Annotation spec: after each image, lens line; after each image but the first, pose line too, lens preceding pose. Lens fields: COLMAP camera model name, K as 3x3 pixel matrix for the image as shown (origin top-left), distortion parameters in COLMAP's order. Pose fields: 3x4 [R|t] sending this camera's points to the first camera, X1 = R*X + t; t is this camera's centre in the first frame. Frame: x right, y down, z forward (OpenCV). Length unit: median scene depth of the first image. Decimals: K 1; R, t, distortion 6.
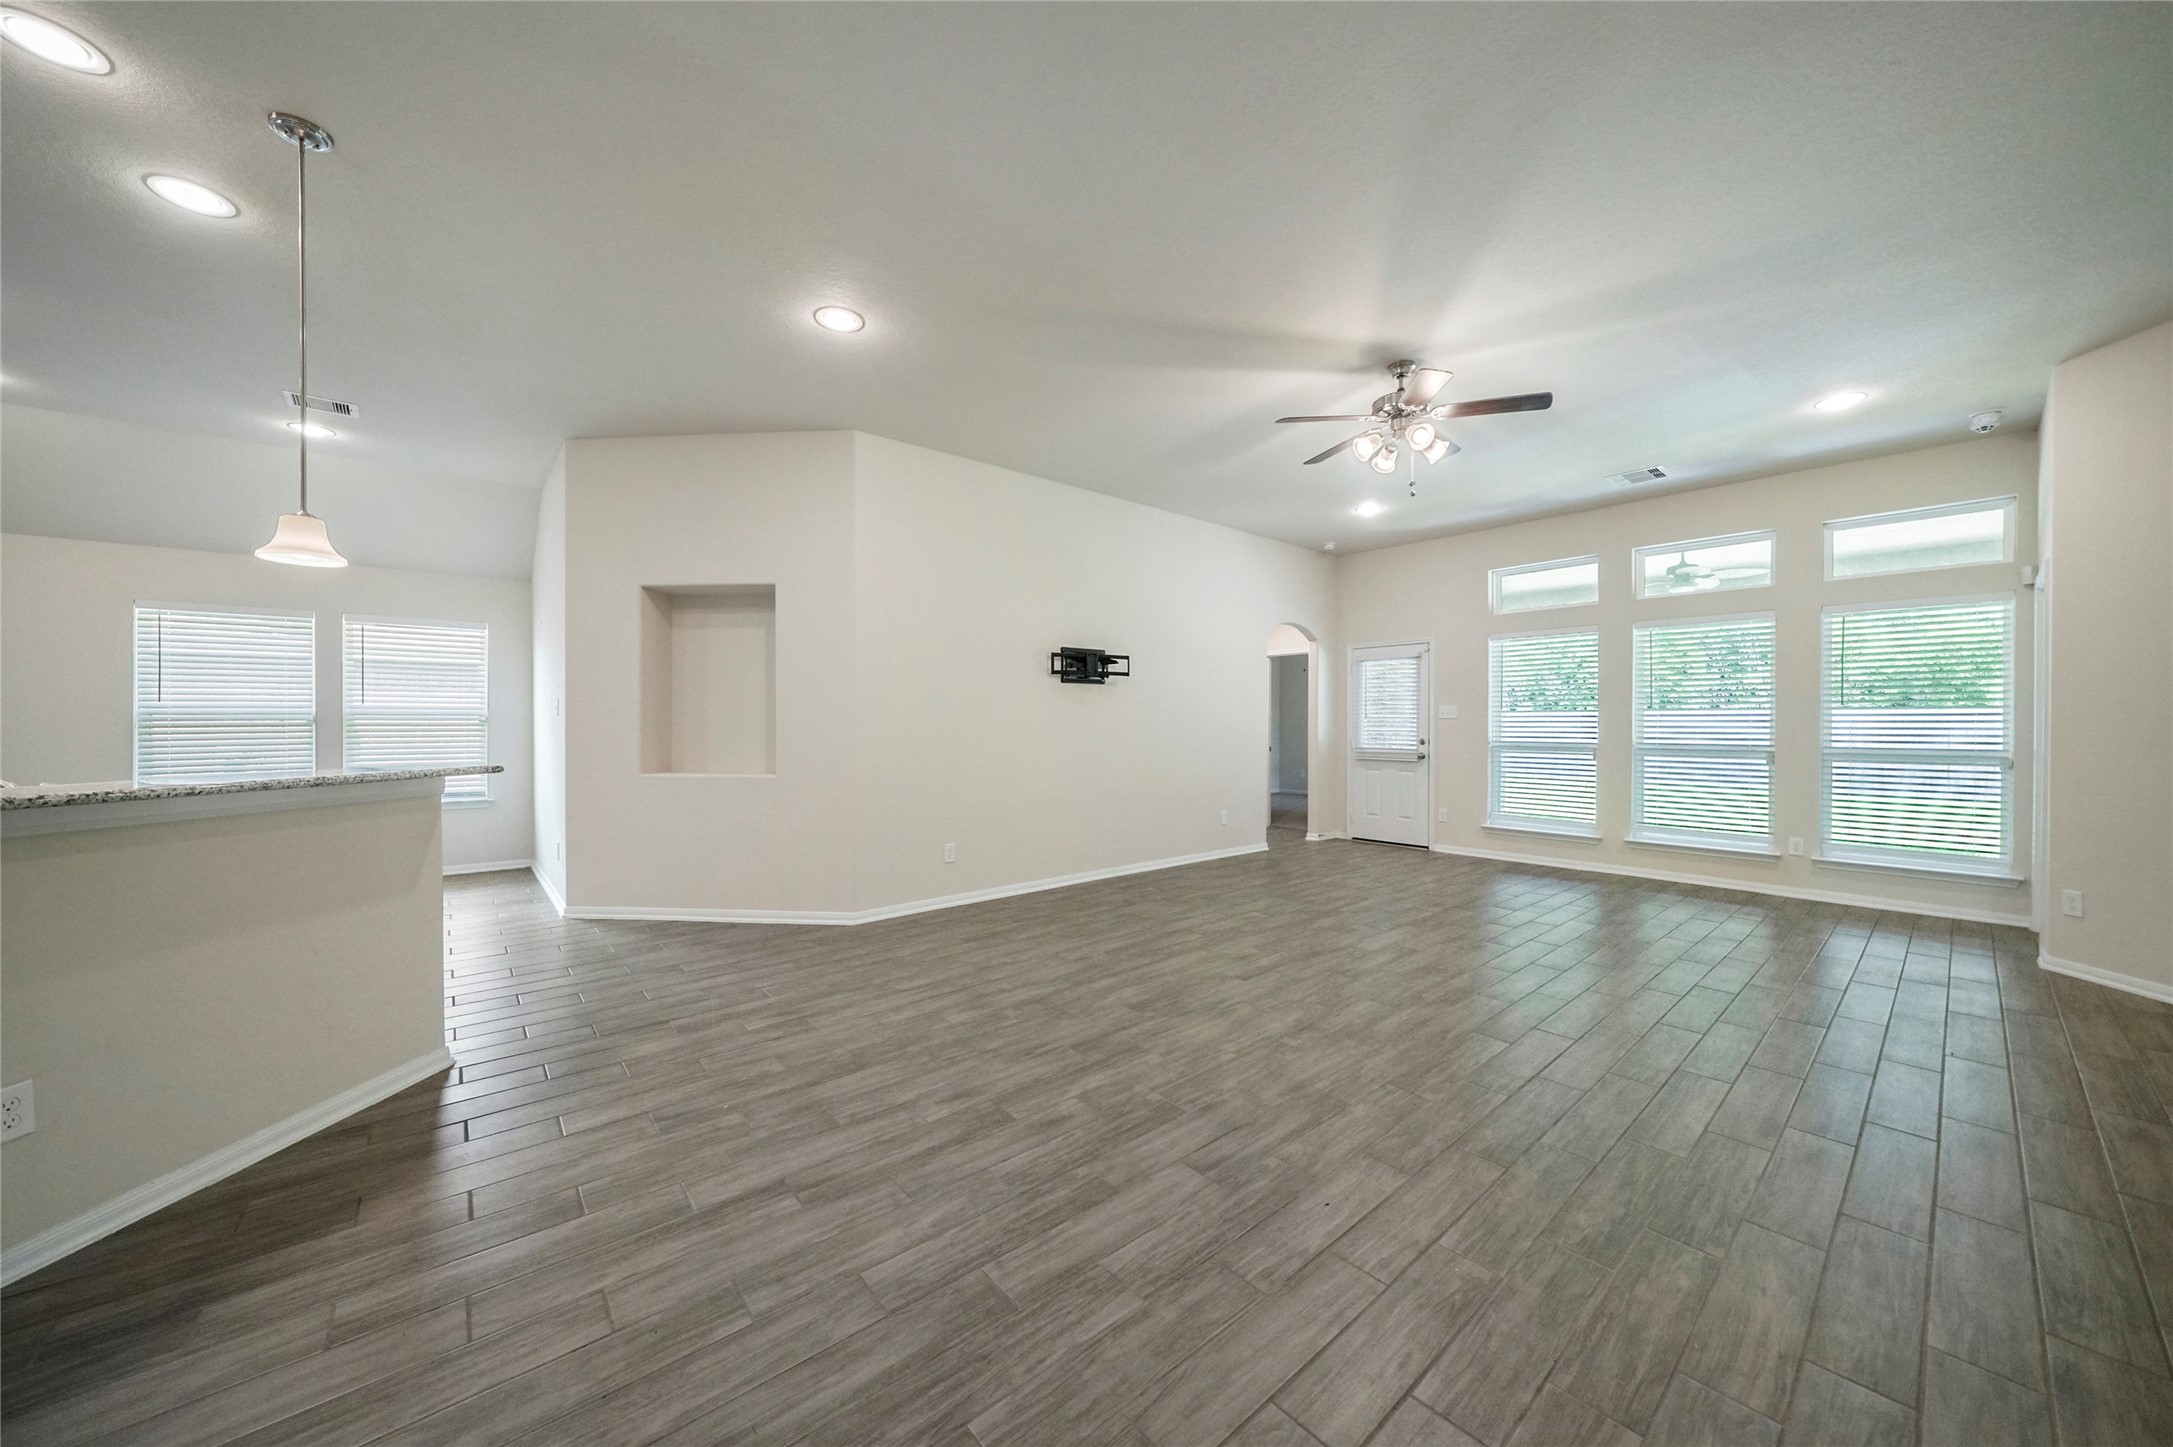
lens RADIAL K [[750.3, 0, 1077.3], [0, 750.3, 731.3], [0, 0, 1]] dist [-0.007242, 0.000157]
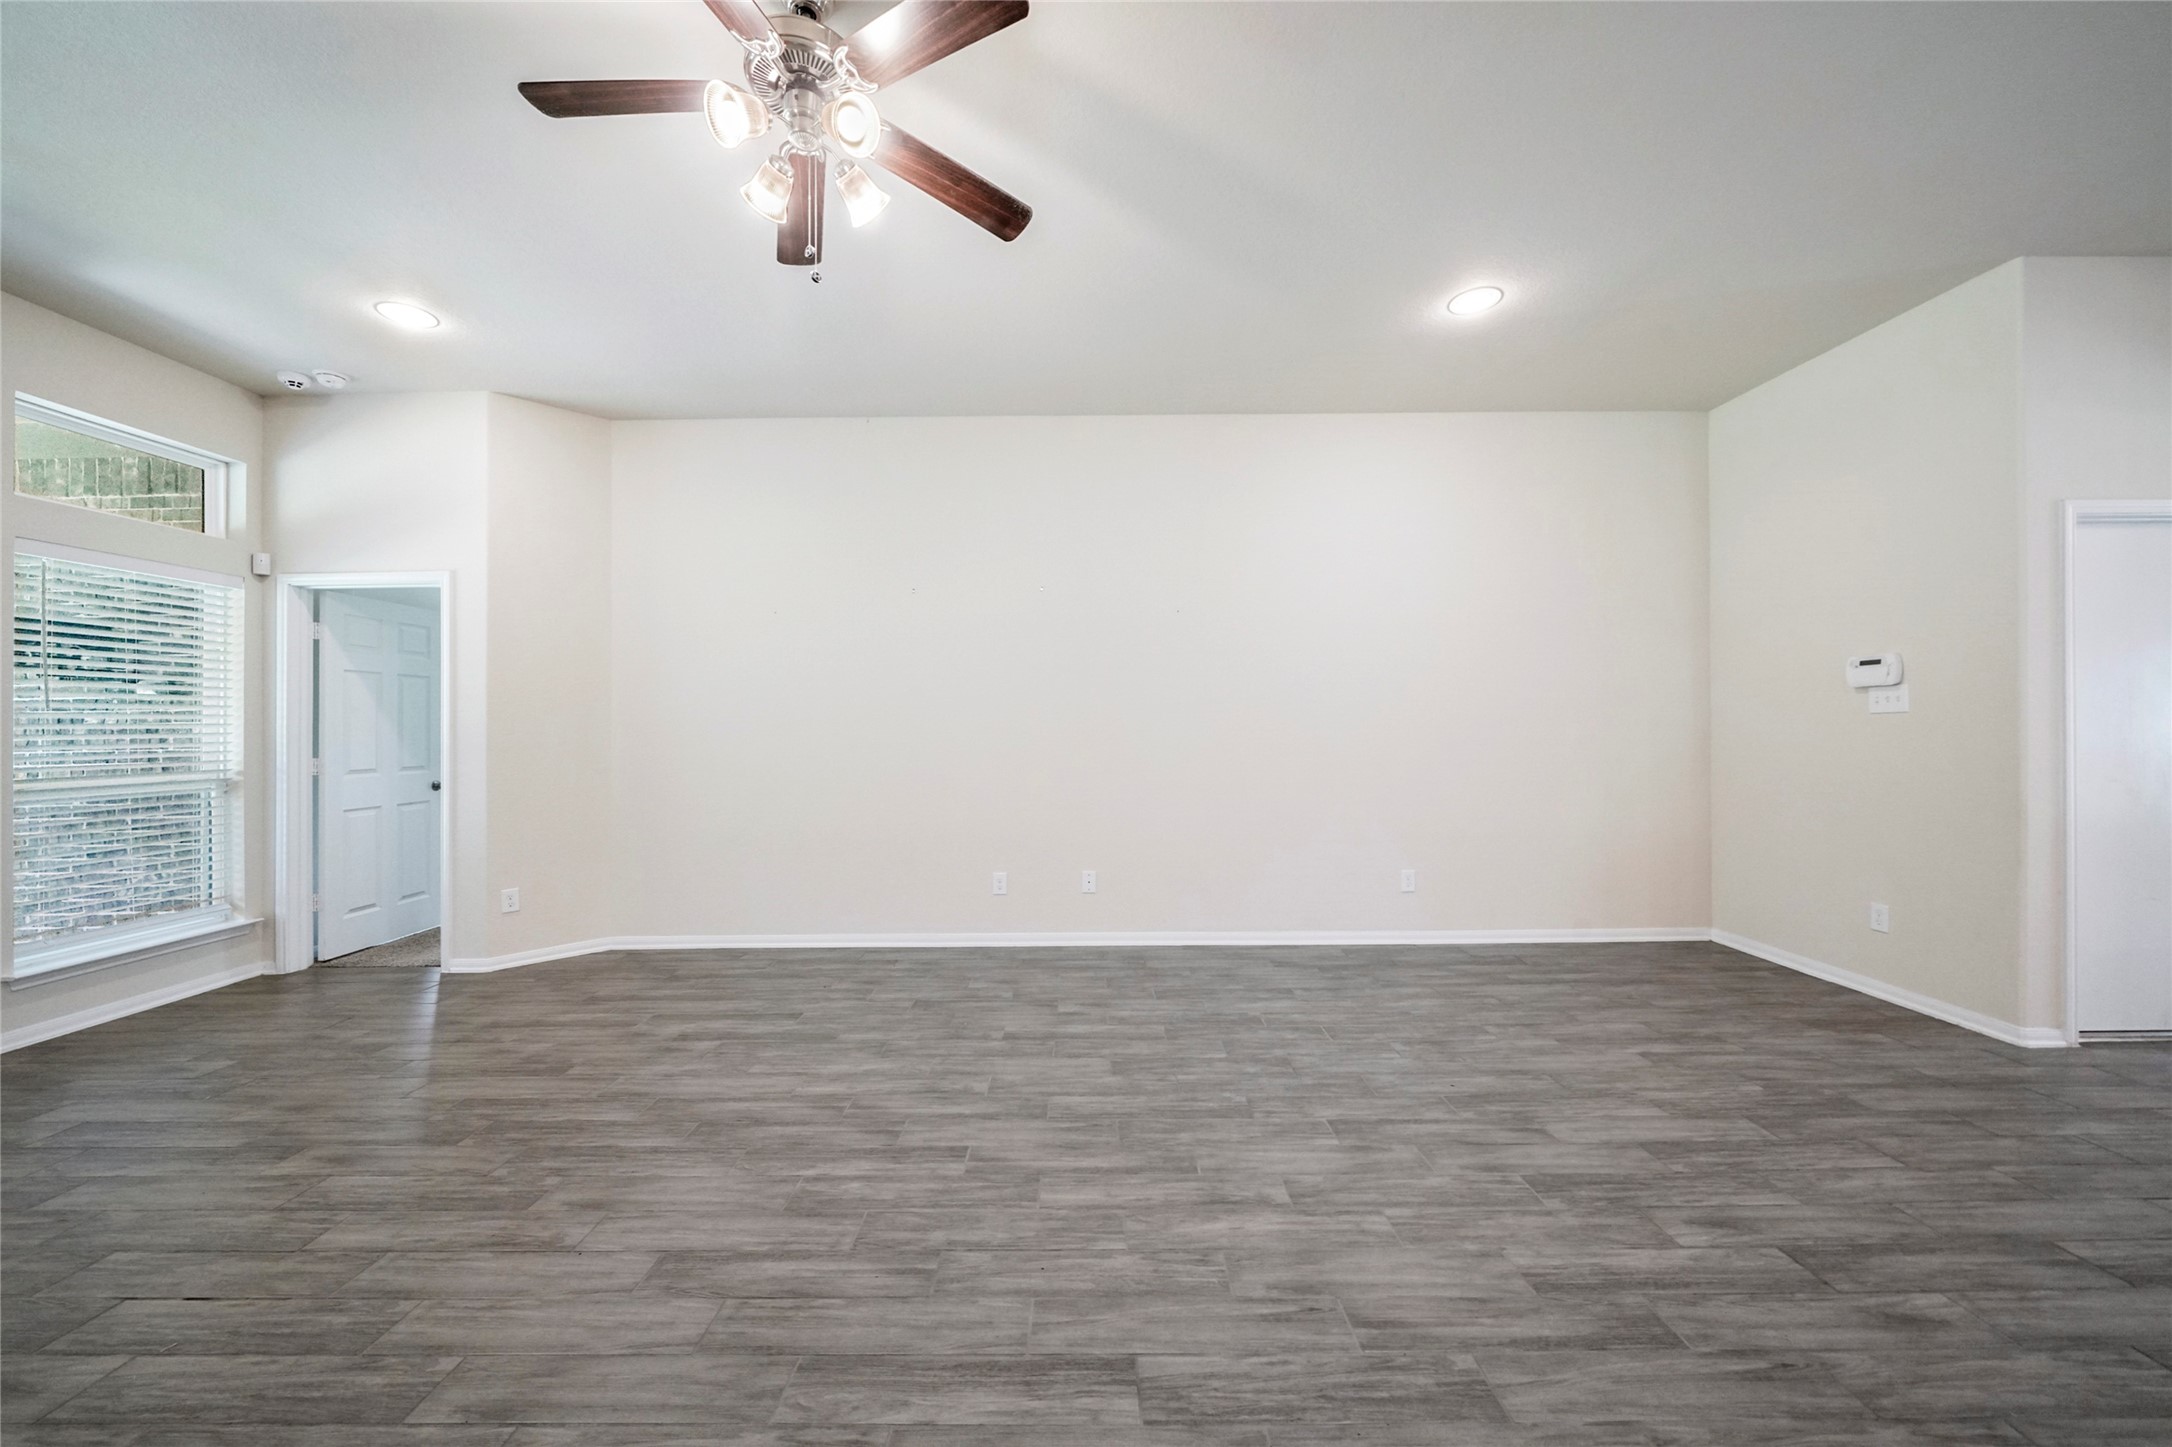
lens RADIAL K [[782.2, 0, 1085.8], [0, 782.2, 717.3], [0, 0, 1]] dist [-0.003417, -0.000703]
pose [[-0.771247, 0.012406, 0.636415, -0.028628], [0.014367, 0.999895, -0.002081, -0.017095], [-0.636373, 0.007538, -0.771344, 1.213623]]
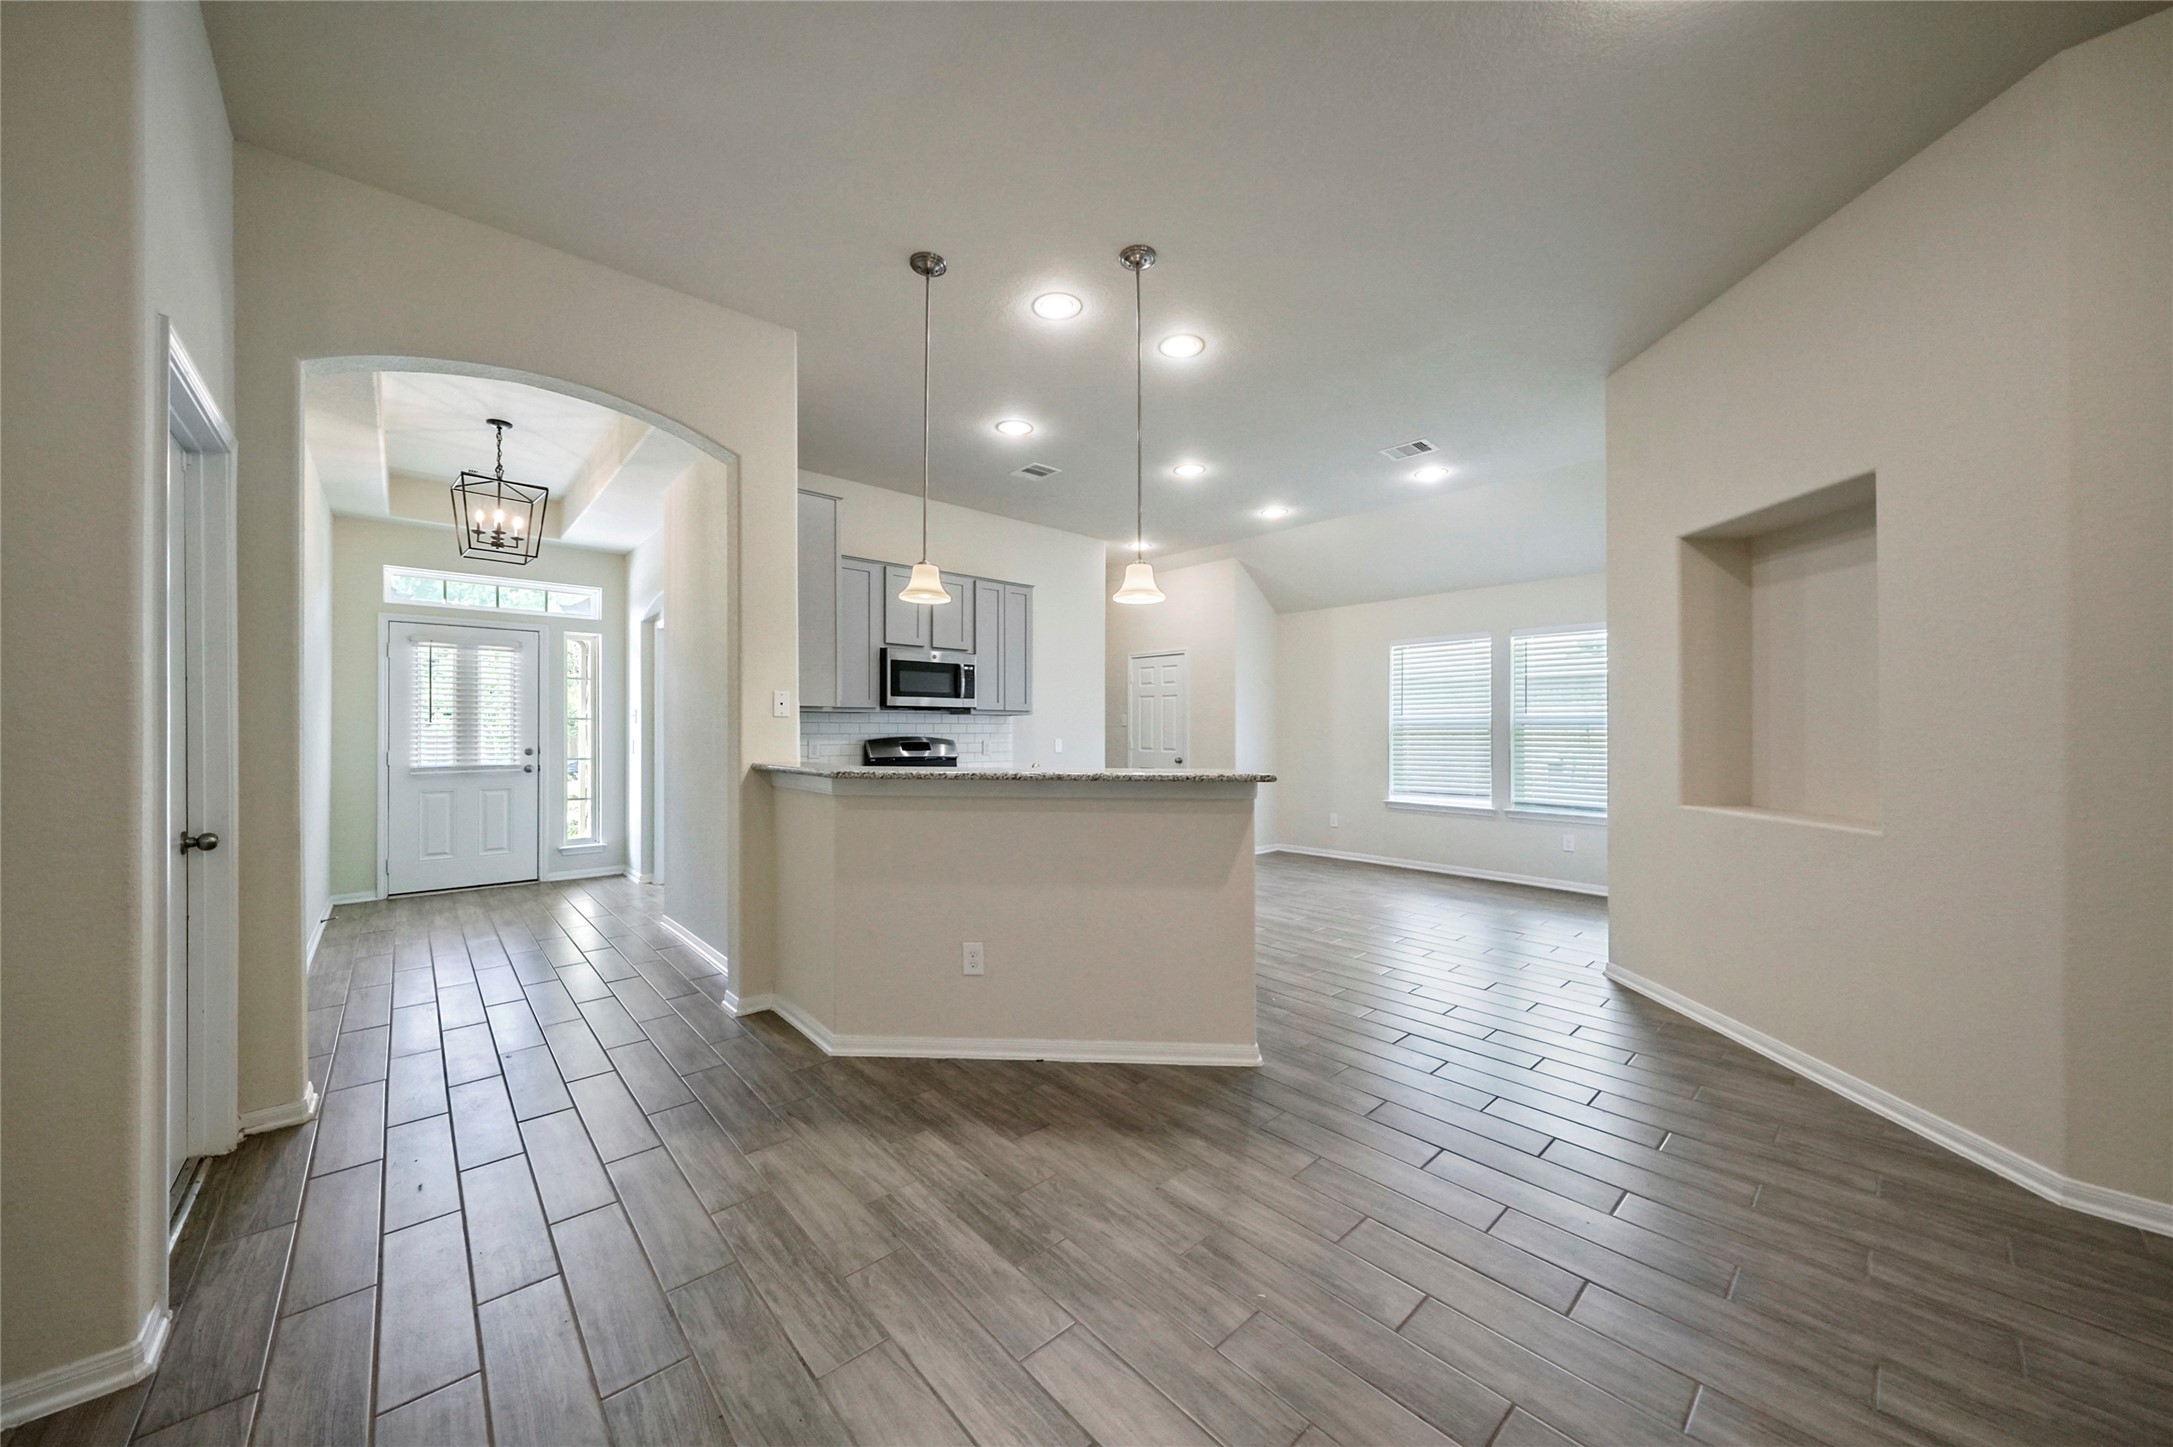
lens RADIAL K [[750.3, 0, 1073.2], [0, 750.3, 727.9], [0, 0, 1]] dist [-0.007242, 0.000157]
pose [[0.031357, -0.006134, -0.999489, 0.122604], [-0.013071, 0.999893, -0.006546, -0.003191], [0.999423, 0.013270, 0.031274, 0.486728]]
